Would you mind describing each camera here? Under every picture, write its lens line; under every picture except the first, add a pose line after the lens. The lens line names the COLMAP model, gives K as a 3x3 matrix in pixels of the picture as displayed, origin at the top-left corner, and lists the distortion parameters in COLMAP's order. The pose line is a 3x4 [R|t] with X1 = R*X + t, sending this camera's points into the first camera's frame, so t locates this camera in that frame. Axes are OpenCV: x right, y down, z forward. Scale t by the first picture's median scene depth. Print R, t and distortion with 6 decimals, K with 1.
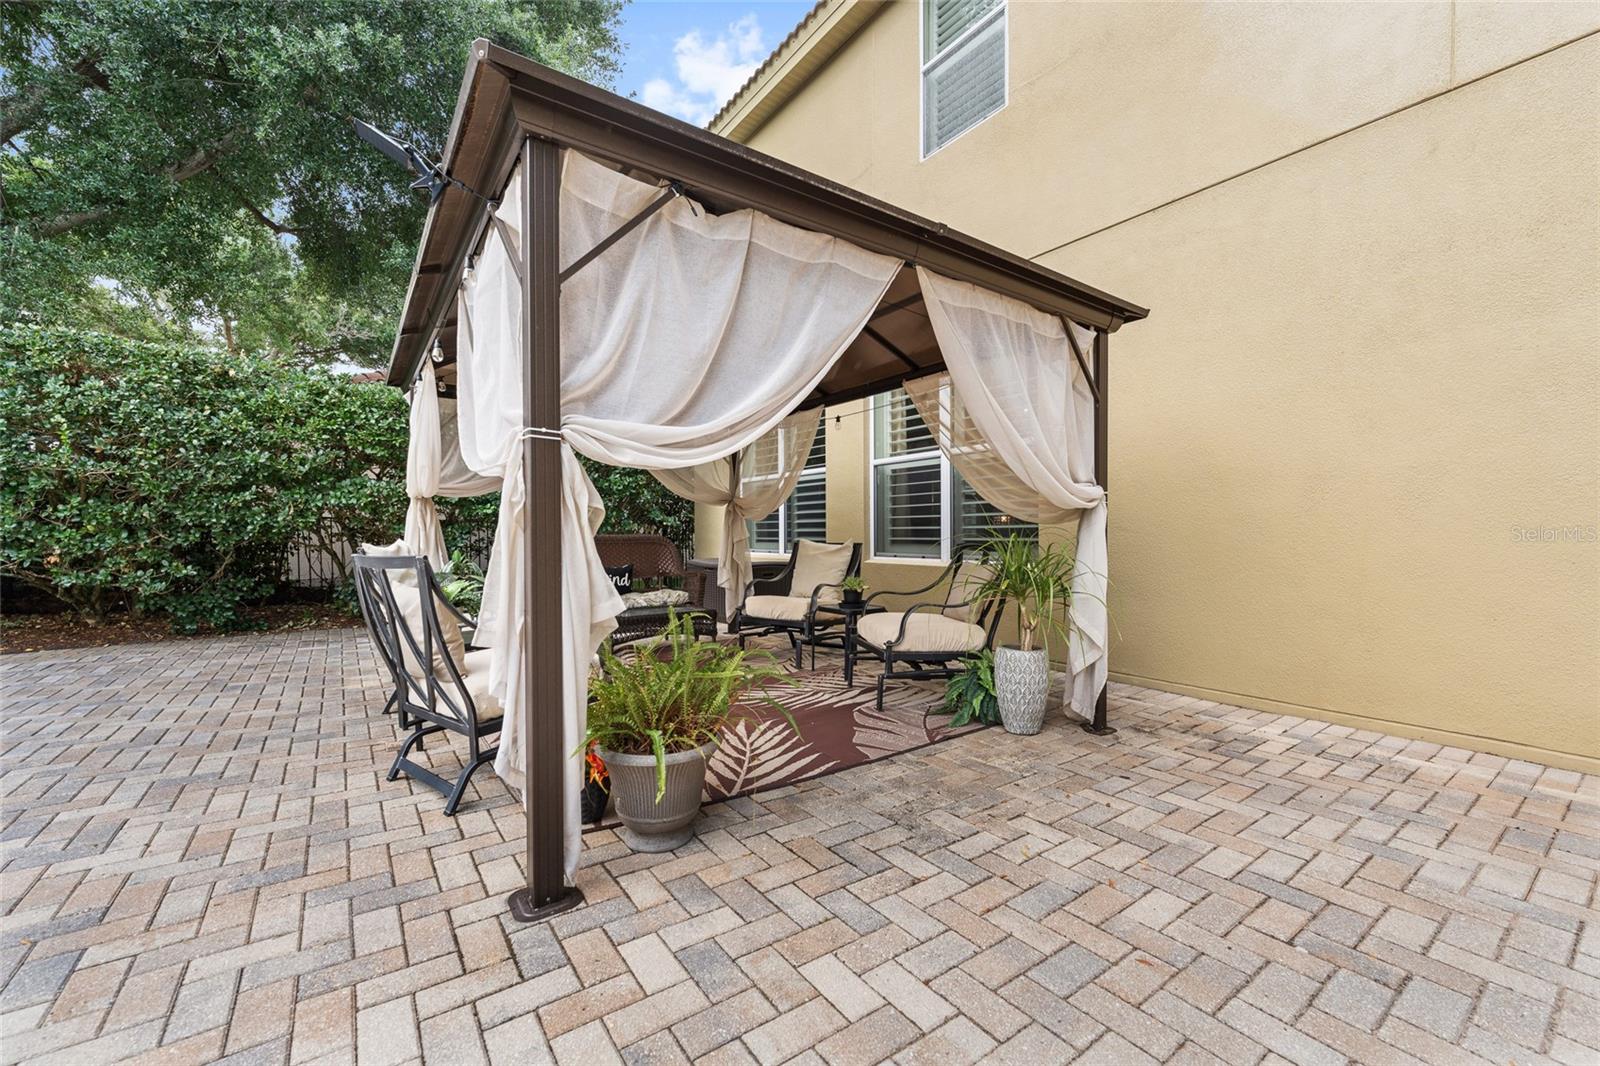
lens RADIAL K [[643.3, 0, 802.7], [0, 643.3, 541.3], [0, 0, 1]] dist [-0.001444, -0.000339]
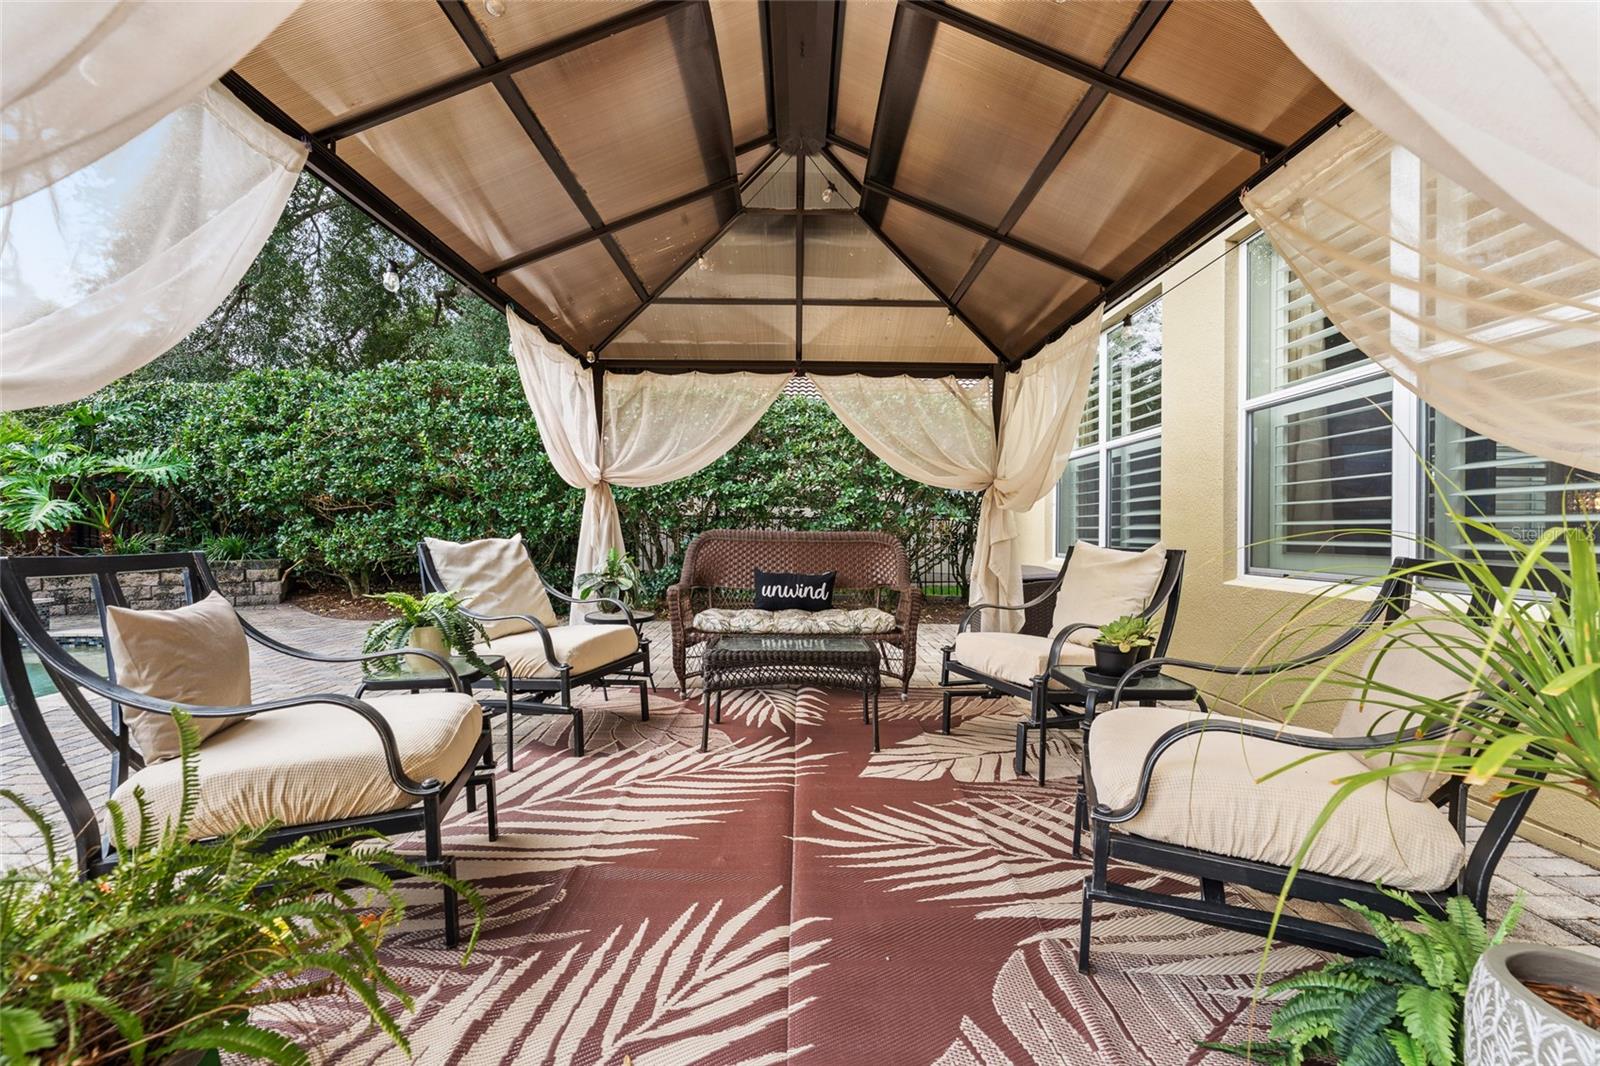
lens RADIAL K [[643.3, 0, 802.7], [0, 643.3, 541.3], [0, 0, 1]] dist [-0.001444, -0.000339]
pose [[0.819275, 0.015620, -0.573187, 0.135056], [-0.014878, 0.999871, 0.005982, -0.003118], [0.573207, 0.003627, 0.819402, 0.378259]]
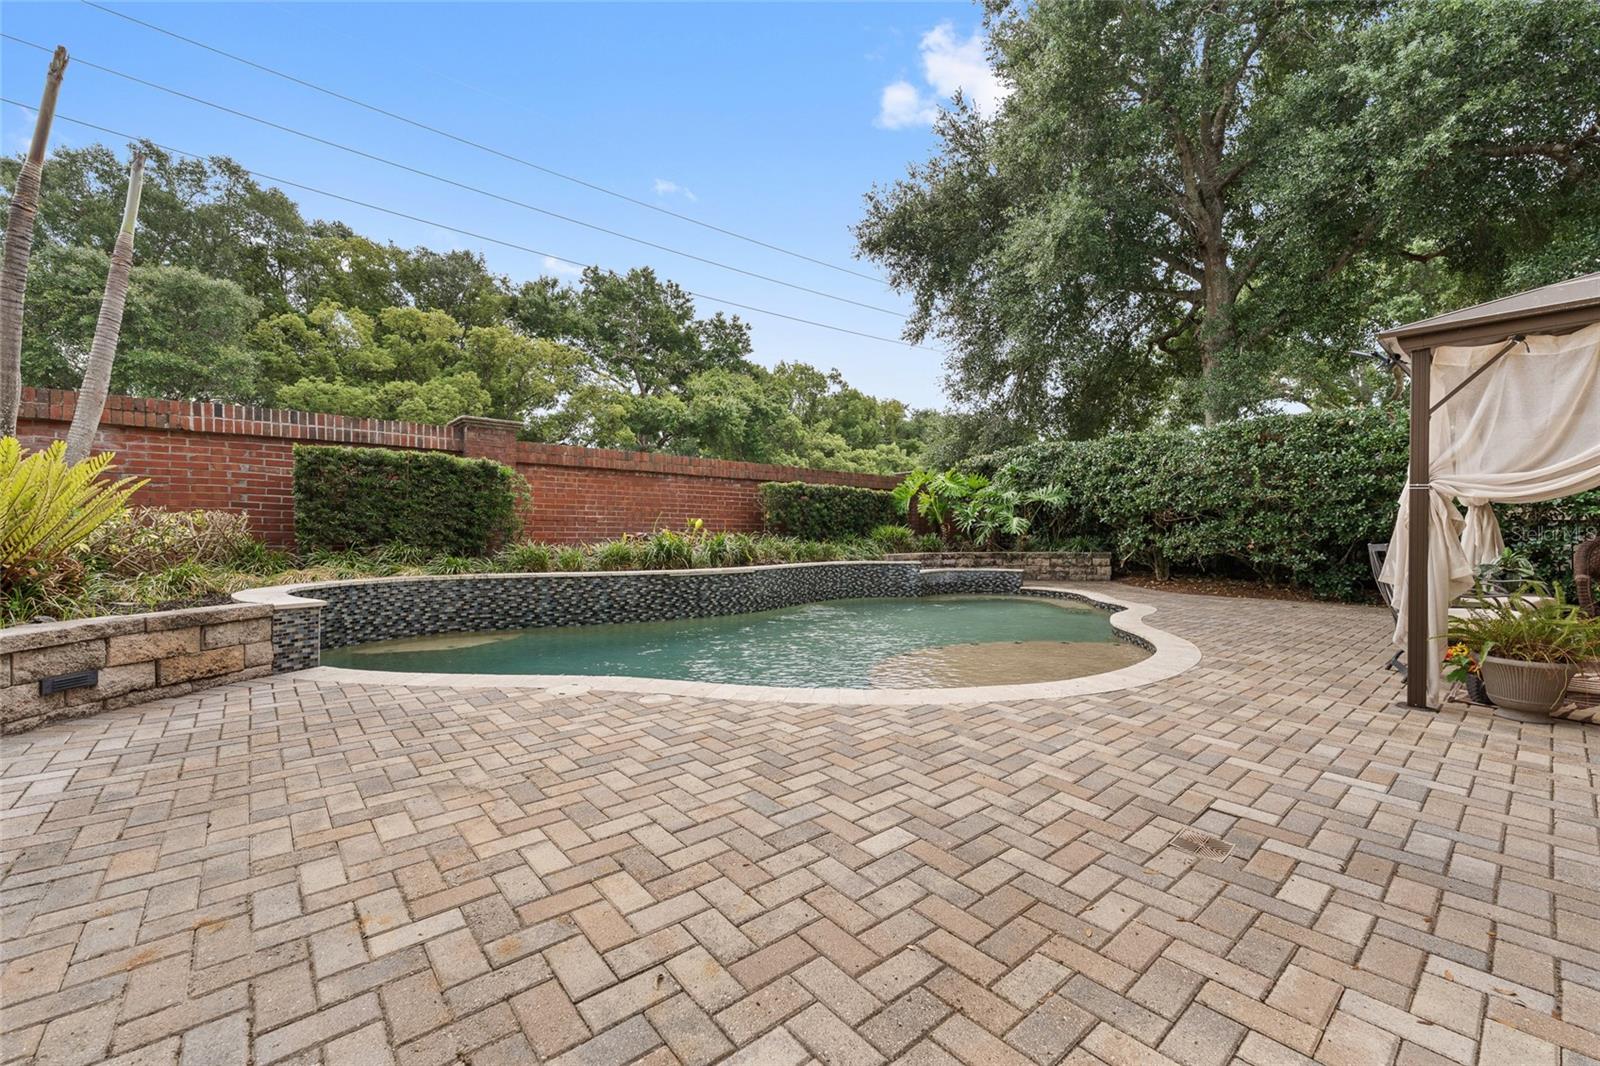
lens RADIAL K [[643.9, 0, 800.7], [0, 643.9, 534.6], [0, 0, 1]] dist [-0.000857, 0.000078]
pose [[0.086453, 0.008778, -0.996217, 0.486933], [-0.019469, 0.999785, 0.007120, 0.006635], [0.996066, 0.018780, 0.086605, -0.387453]]
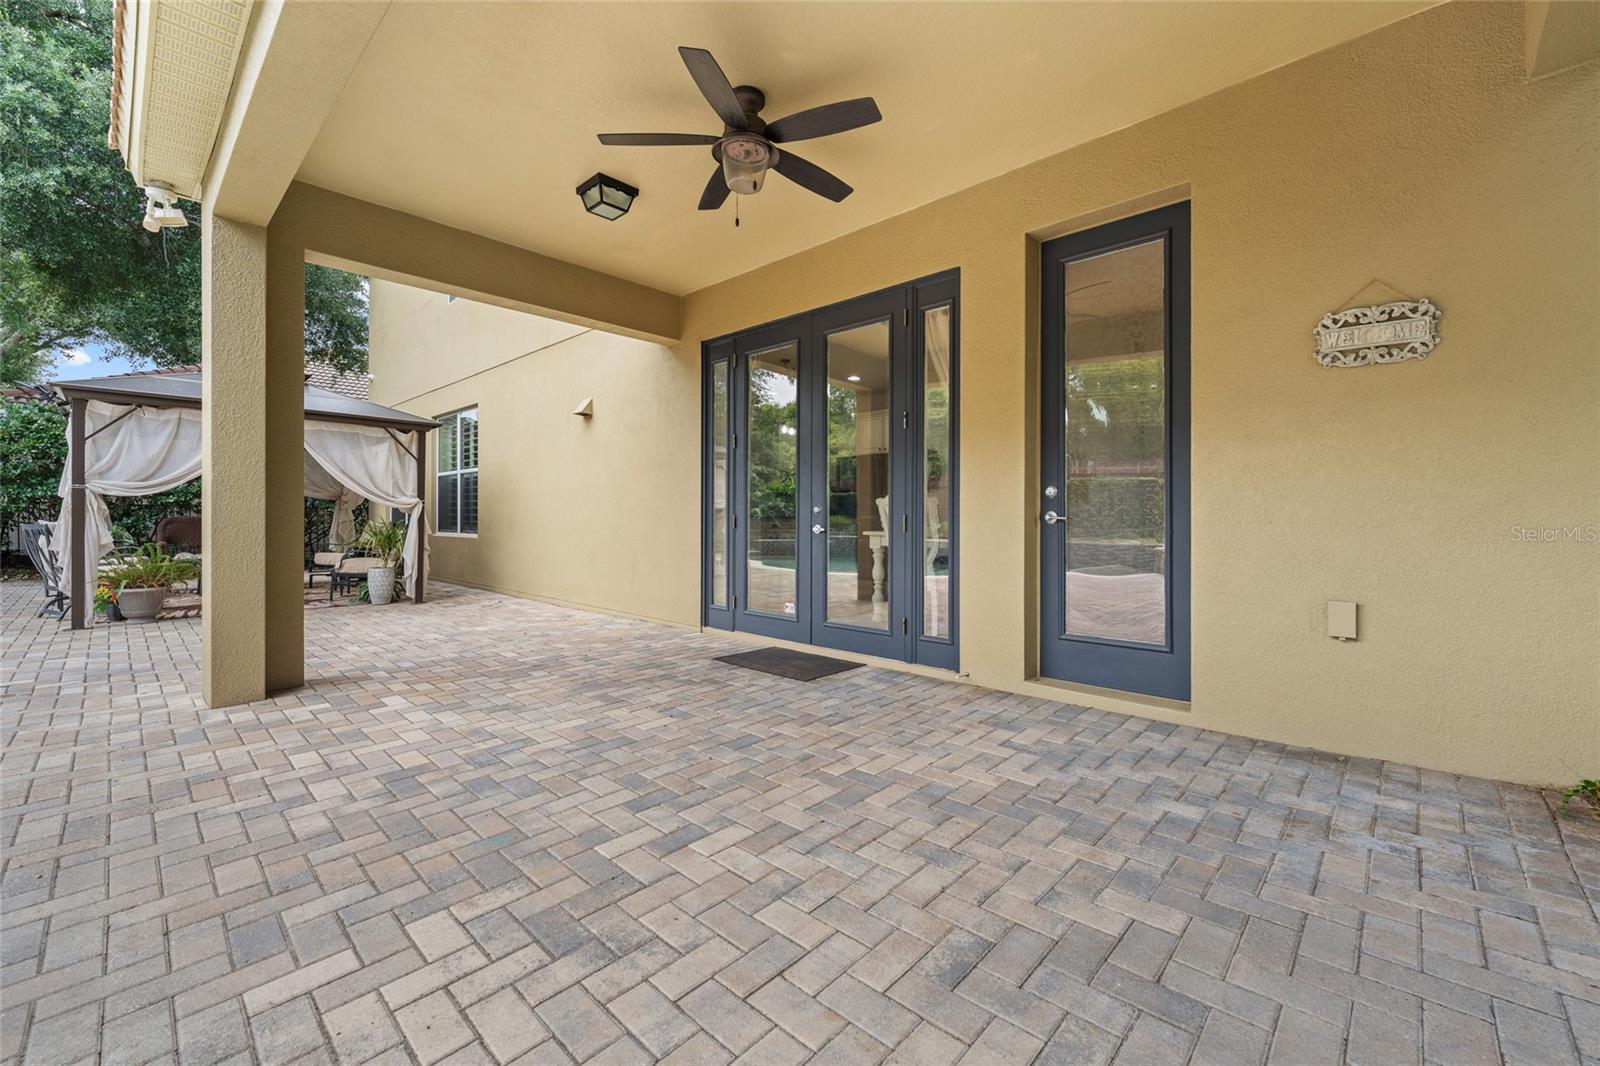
lens RADIAL K [[668.5, 0, 796.7], [0, 668.5, 523.6], [0, 0, 1]] dist [-0.000594, -0.000078]
pose [[0.984012, 0.008273, 0.177912, 0.825684], [-0.007161, 0.999951, -0.006890, 0.007814], [-0.177960, 0.005506, 0.984022, -0.959659]]
